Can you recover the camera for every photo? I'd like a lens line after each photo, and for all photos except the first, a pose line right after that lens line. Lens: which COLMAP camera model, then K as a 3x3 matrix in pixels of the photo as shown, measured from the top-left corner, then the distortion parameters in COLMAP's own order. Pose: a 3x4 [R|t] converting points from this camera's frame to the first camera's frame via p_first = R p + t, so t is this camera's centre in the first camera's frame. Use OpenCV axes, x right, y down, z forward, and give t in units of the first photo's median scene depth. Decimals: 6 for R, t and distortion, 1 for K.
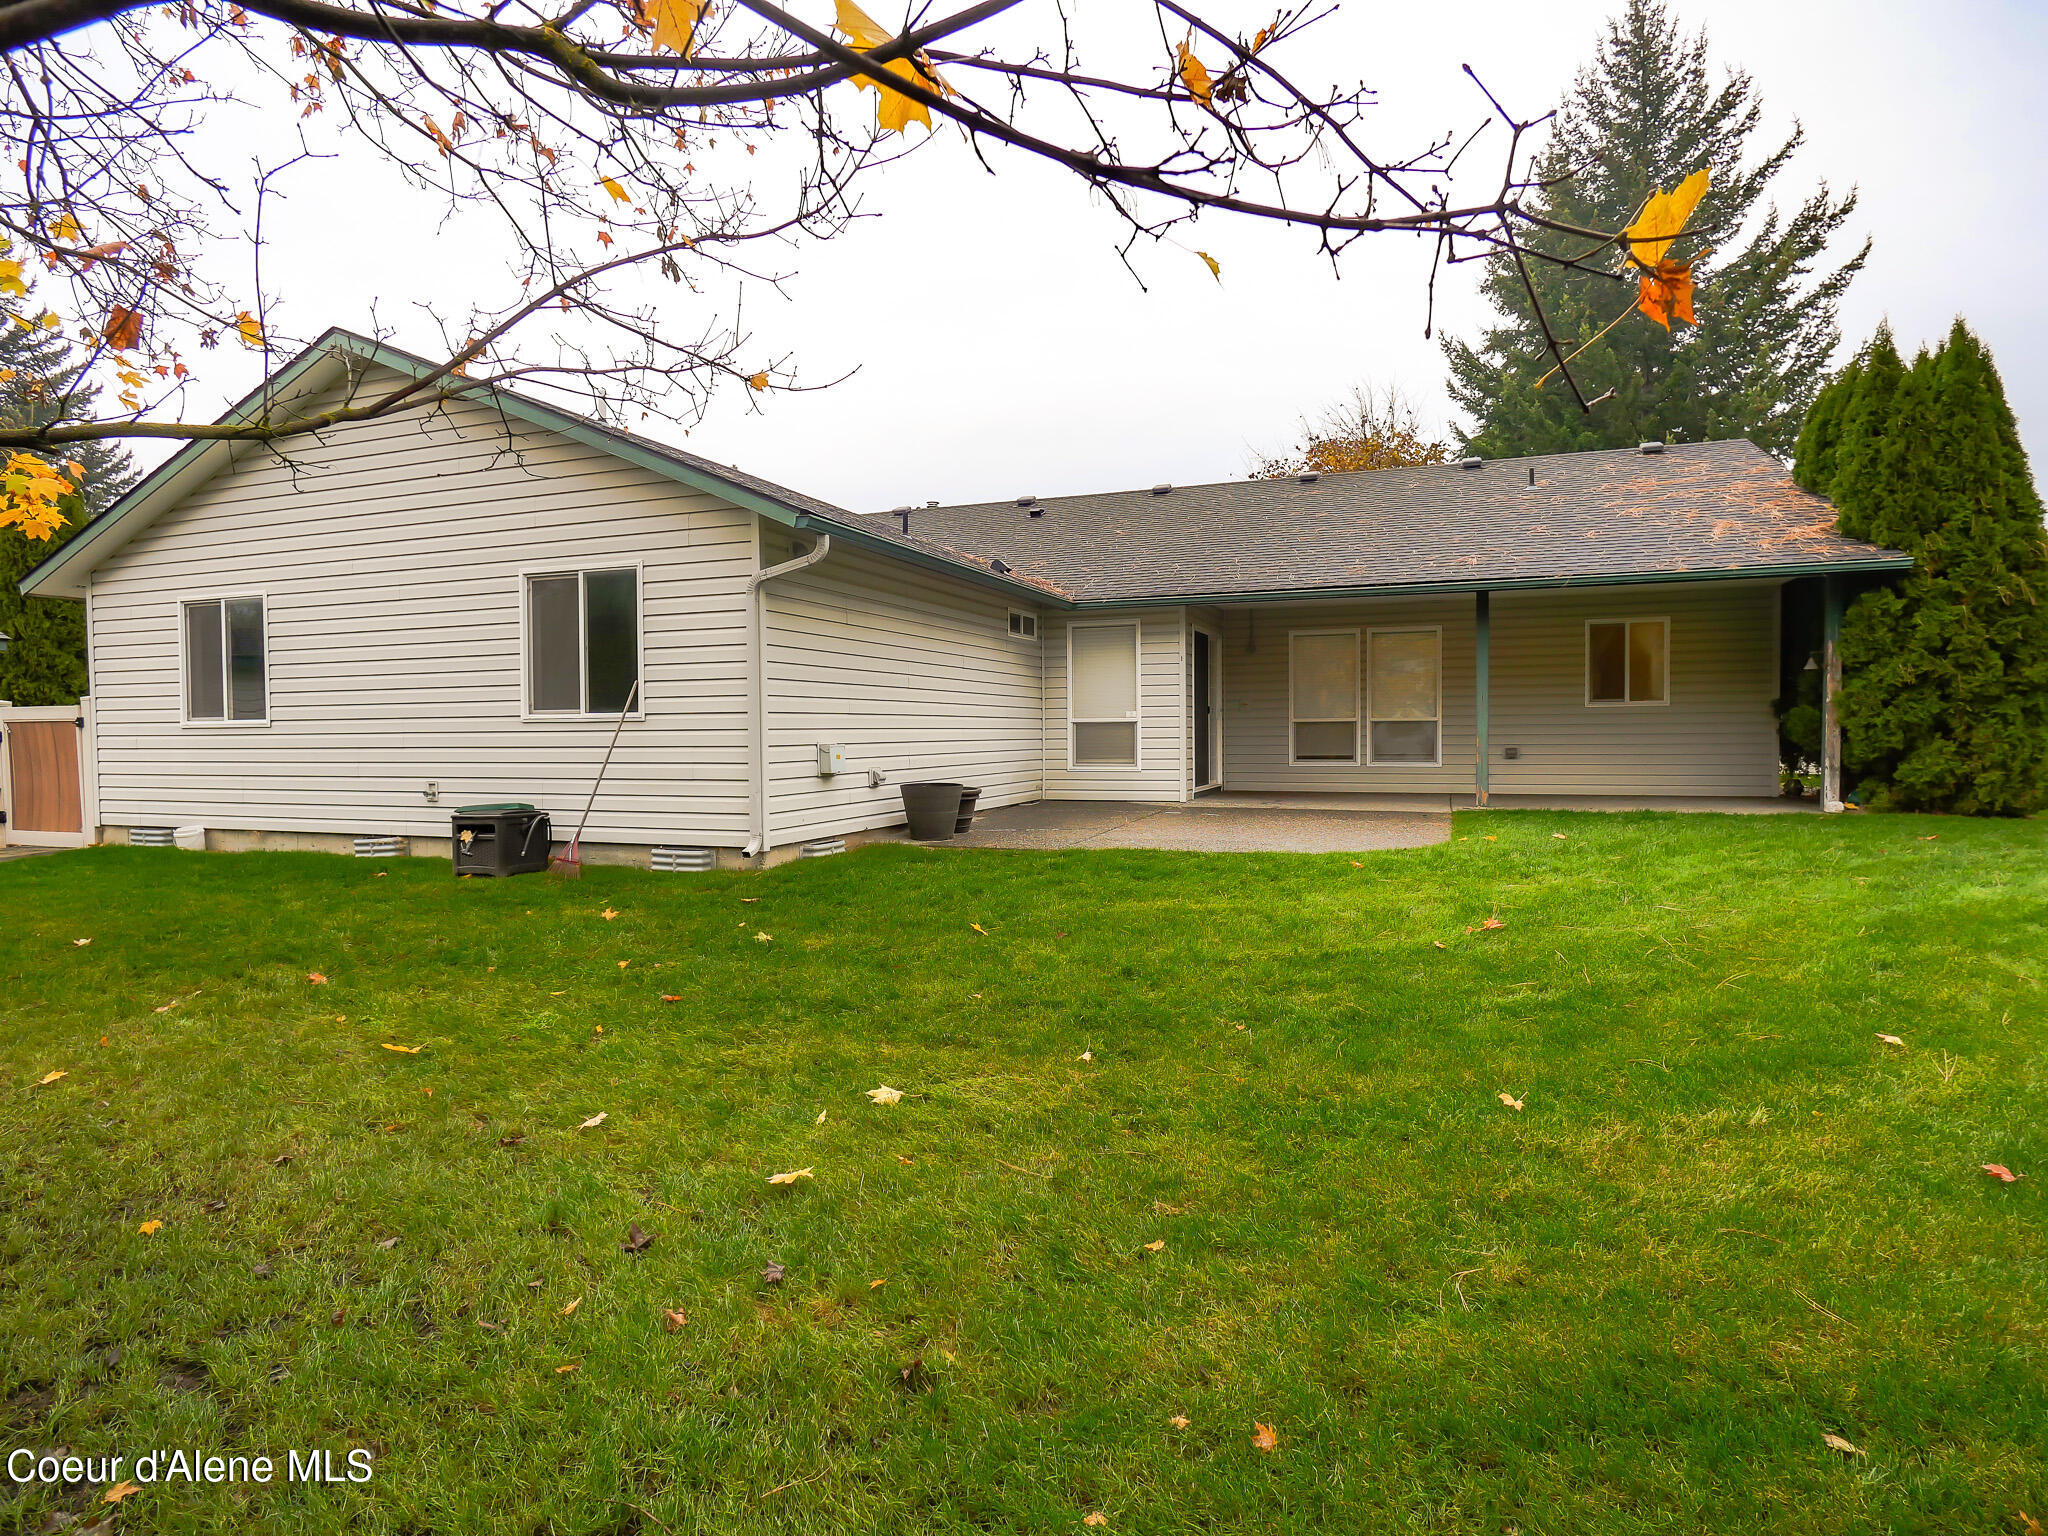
lens RADIAL K [[1117.4, 0, 1032.3], [0, 1117.4, 769.4], [0, 0, 1]] dist [-0.014584, 0.002731]
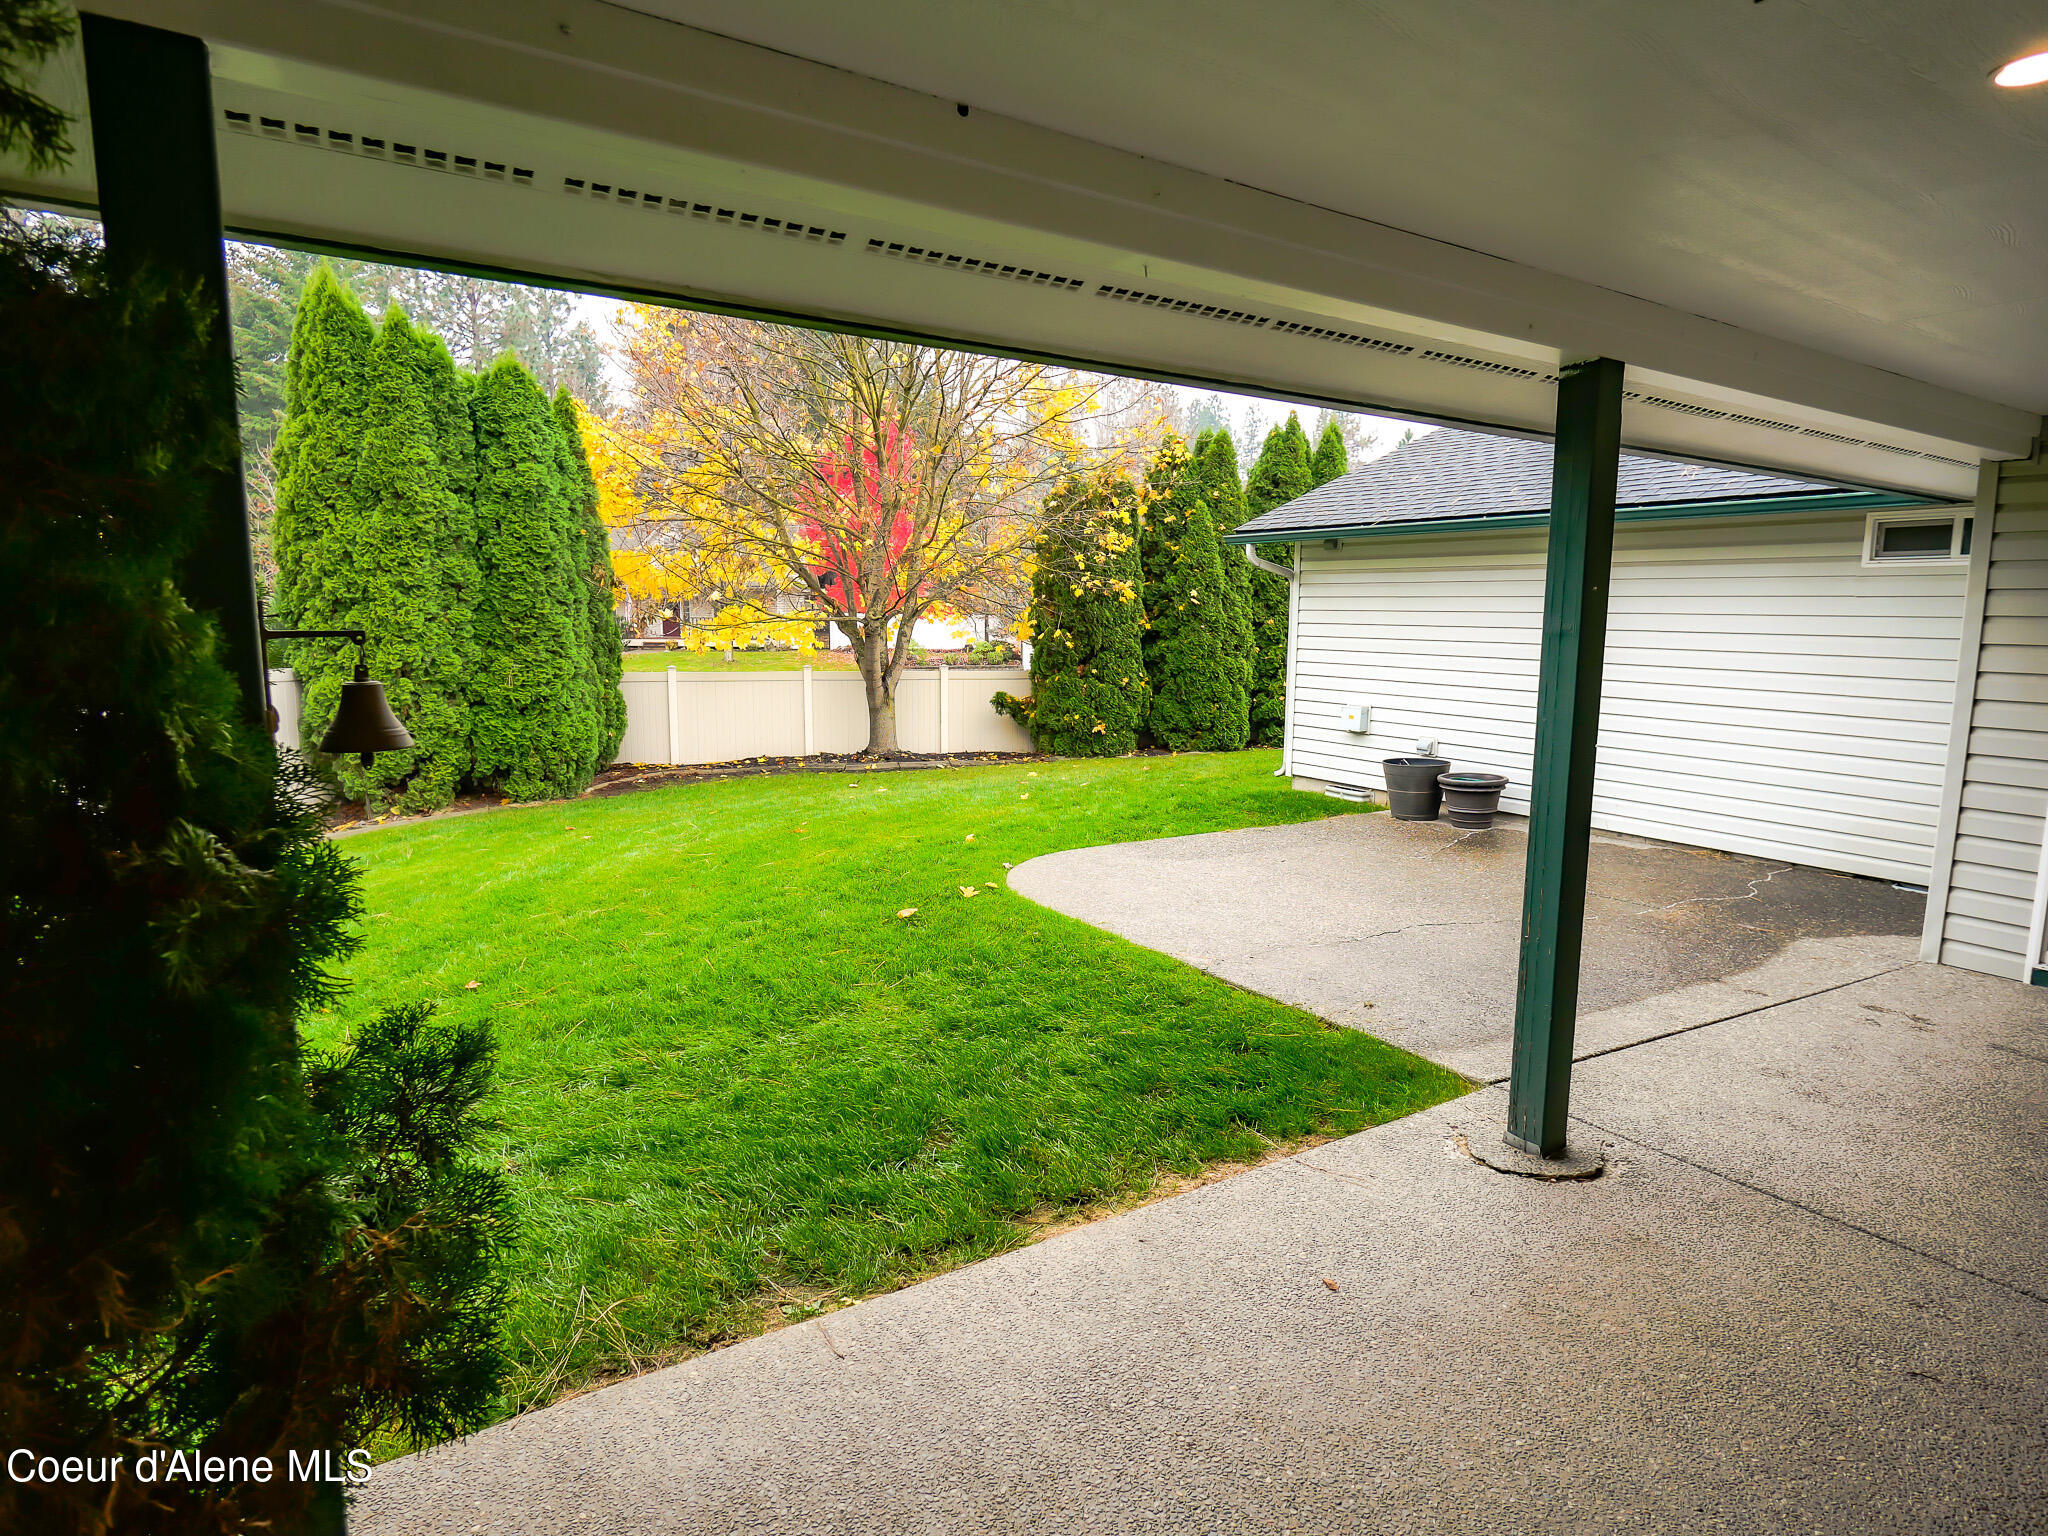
lens RADIAL K [[1117.4, 0, 1032.3], [0, 1117.4, 769.4], [0, 0, 1]] dist [-0.014584, 0.002731]
pose [[-0.601436, 0.115985, -0.790457, 0.904586], [-0.032355, 0.985058, 0.169156, -0.136769], [0.798266, 0.127312, -0.588696, 1.370390]]
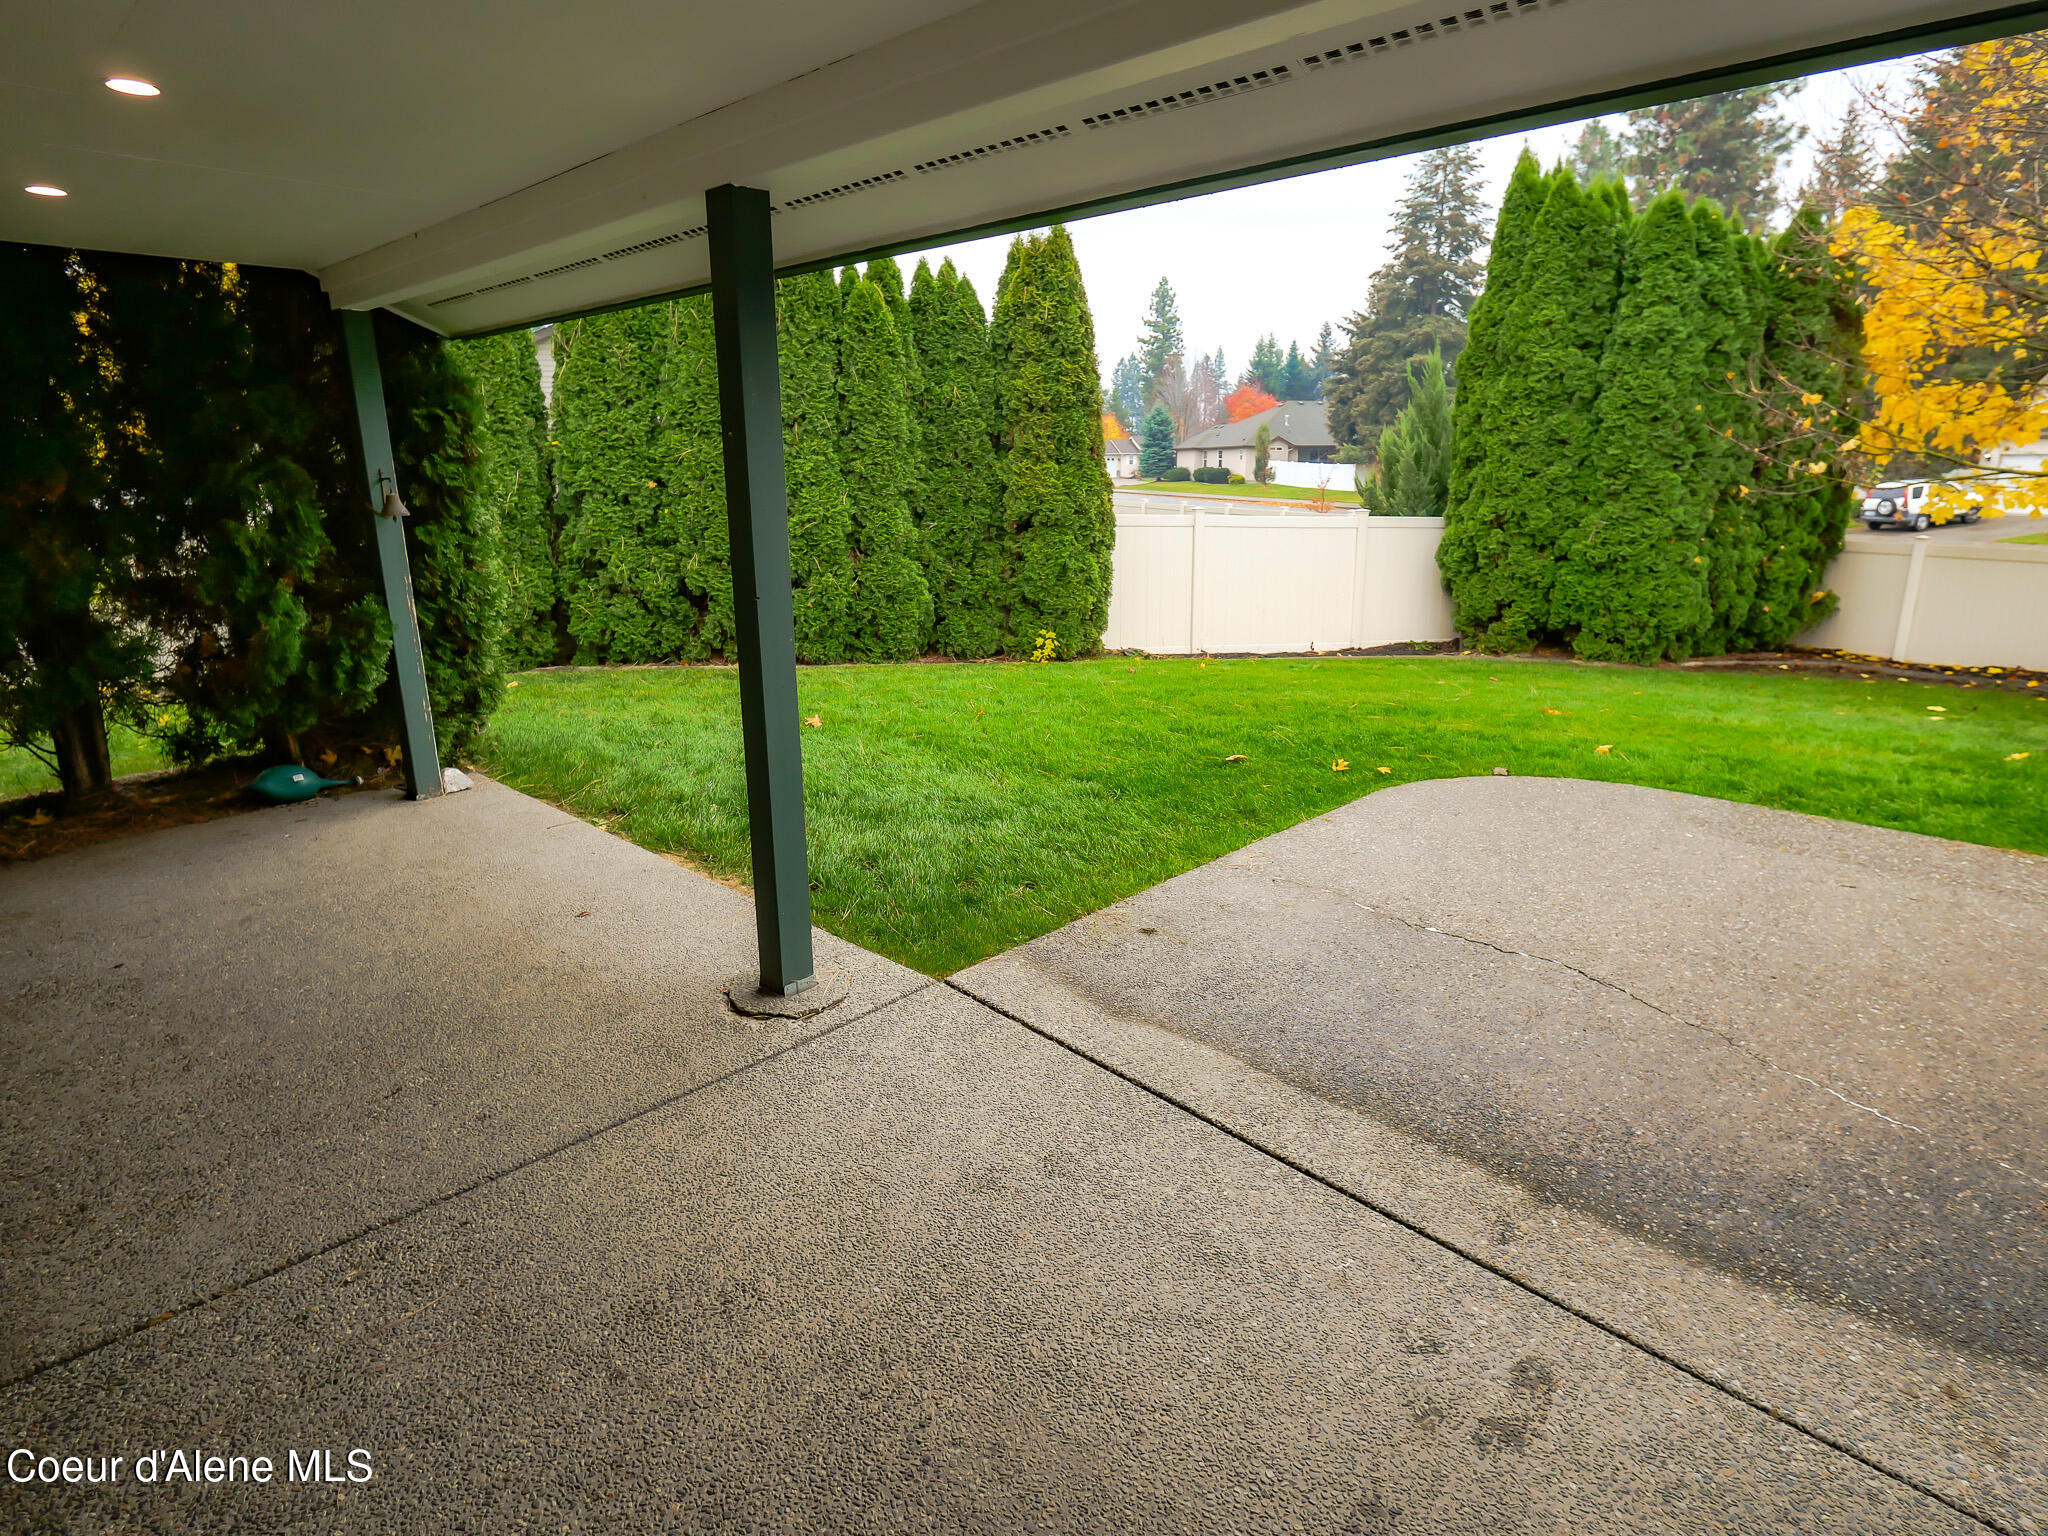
lens RADIAL K [[1117.4, 0, 1032.3], [0, 1117.4, 769.4], [0, 0, 1]] dist [-0.014584, 0.002731]
pose [[-0.923193, -0.085046, 0.374808, 0.307164], [0.029691, 0.956515, 0.290170, -0.137149], [-0.383187, 0.279011, -0.880523, 1.589406]]
